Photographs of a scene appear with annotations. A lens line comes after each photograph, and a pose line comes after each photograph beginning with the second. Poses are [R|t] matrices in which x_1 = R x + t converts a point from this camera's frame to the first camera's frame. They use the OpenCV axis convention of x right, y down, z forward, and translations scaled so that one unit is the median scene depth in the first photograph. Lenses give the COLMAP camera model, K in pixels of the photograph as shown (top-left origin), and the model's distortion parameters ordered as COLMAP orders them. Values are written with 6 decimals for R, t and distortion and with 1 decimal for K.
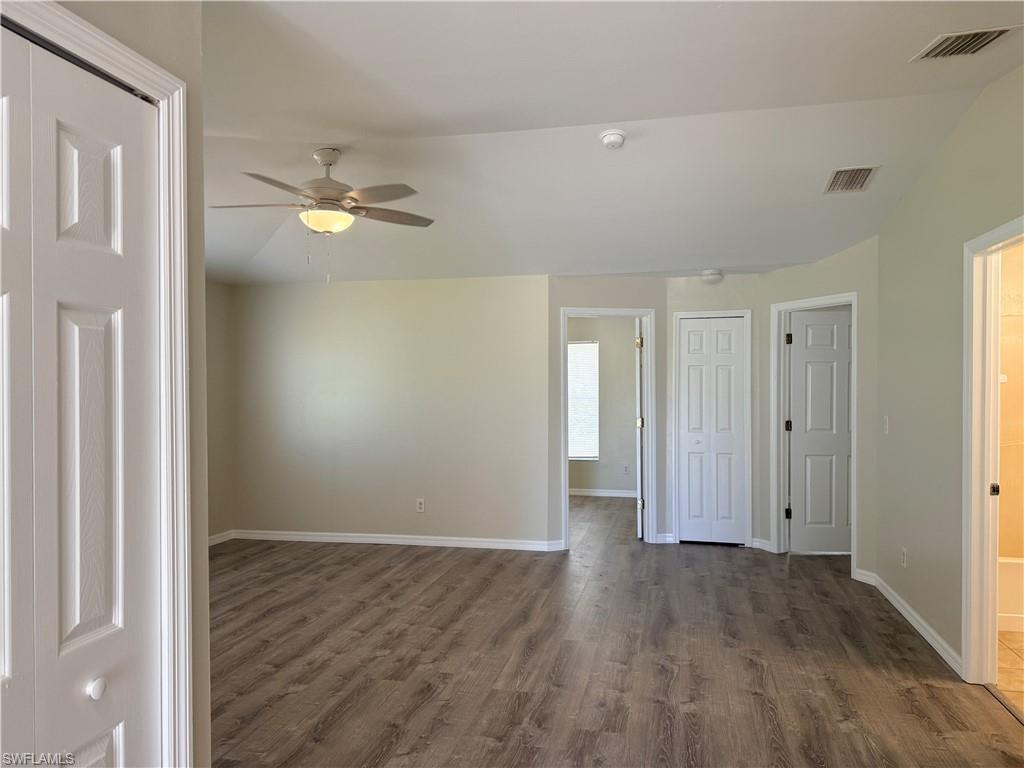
lens RADIAL K [[726.0, 0, 520.6], [0, 726.0, 385.8], [0, 0, 1]] dist [0.111773, -0.181899]
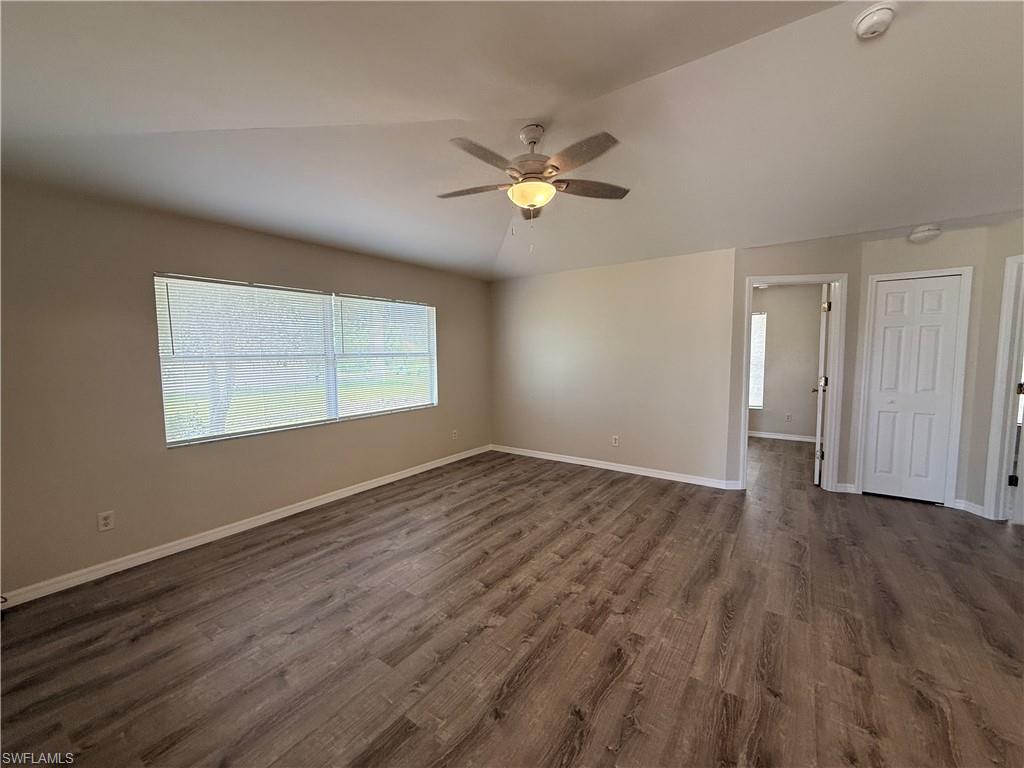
lens RADIAL K [[410.4, 0, 508.1], [0, 410.4, 383.2], [0, 0, 1]] dist [-0.000436, 0.000445]
pose [[0.921024, 0.025522, -0.388669, -0.043459], [0.003508, 0.997267, 0.073799, 0.008630], [0.389490, -0.069334, 0.918417, 0.351002]]
